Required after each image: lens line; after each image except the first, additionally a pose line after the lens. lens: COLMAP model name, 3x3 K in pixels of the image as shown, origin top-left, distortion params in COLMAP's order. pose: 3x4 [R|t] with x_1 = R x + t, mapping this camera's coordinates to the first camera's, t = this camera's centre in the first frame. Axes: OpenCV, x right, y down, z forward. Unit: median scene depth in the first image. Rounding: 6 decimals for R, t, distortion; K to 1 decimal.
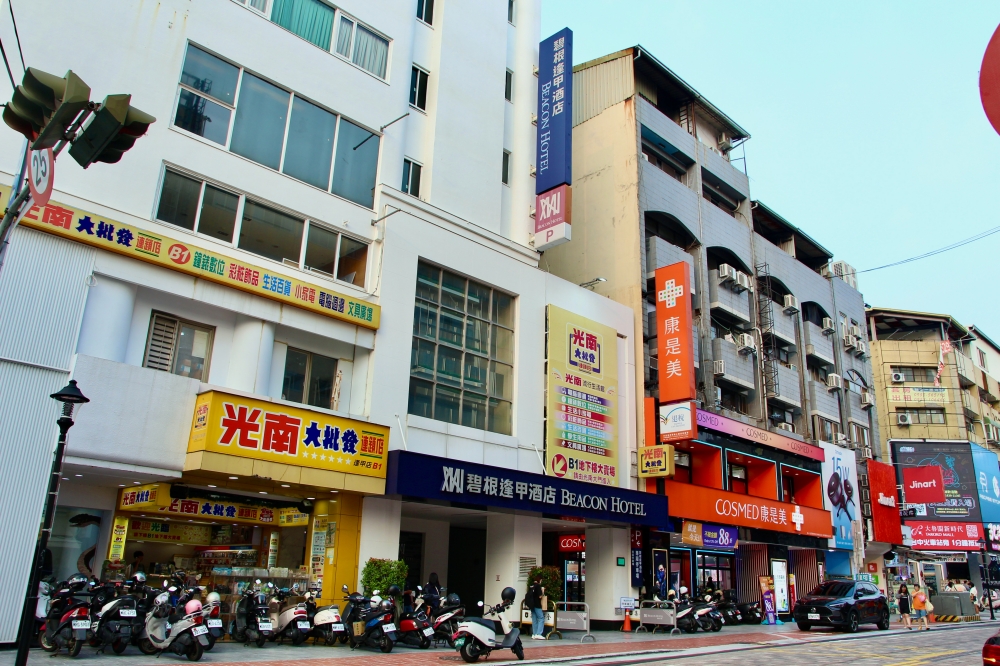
lens RADIAL K [[775.6, 0, 496.6], [0, 775.6, 338.8], [0, 0, 1]] dist [-0.097816, 0.009856]
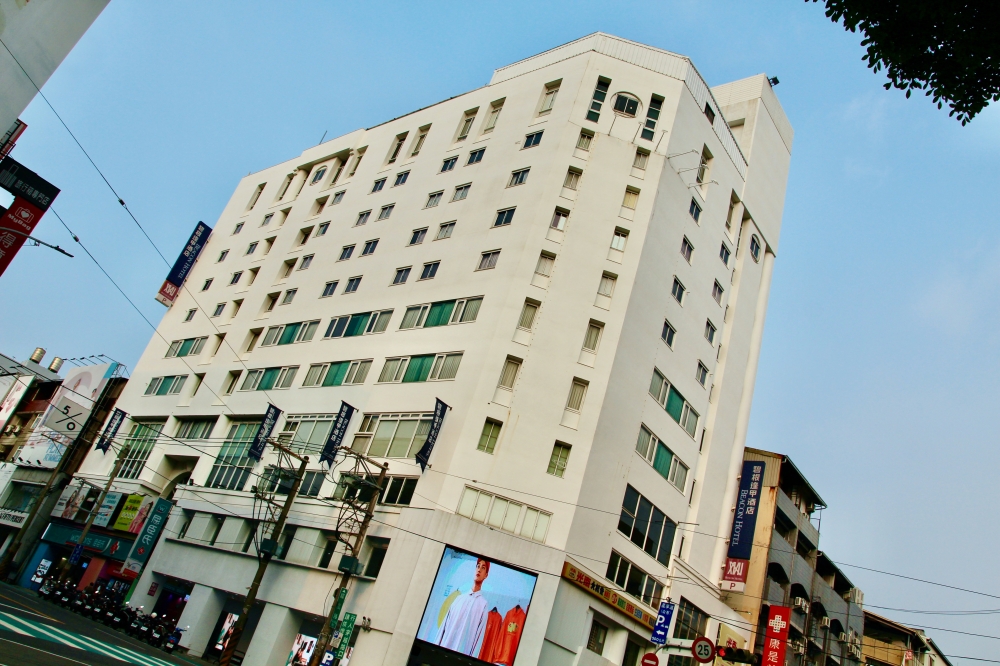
lens RADIAL K [[775.6, 0, 503.7], [0, 775.6, 329.1], [0, 0, 1]] dist [-0.097816, 0.009856]
pose [[0.956411, 0.291717, 0.013367, -0.529353], [-0.285441, 0.943537, -0.168112, -0.206146], [-0.061653, 0.156969, 0.985677, -0.663549]]
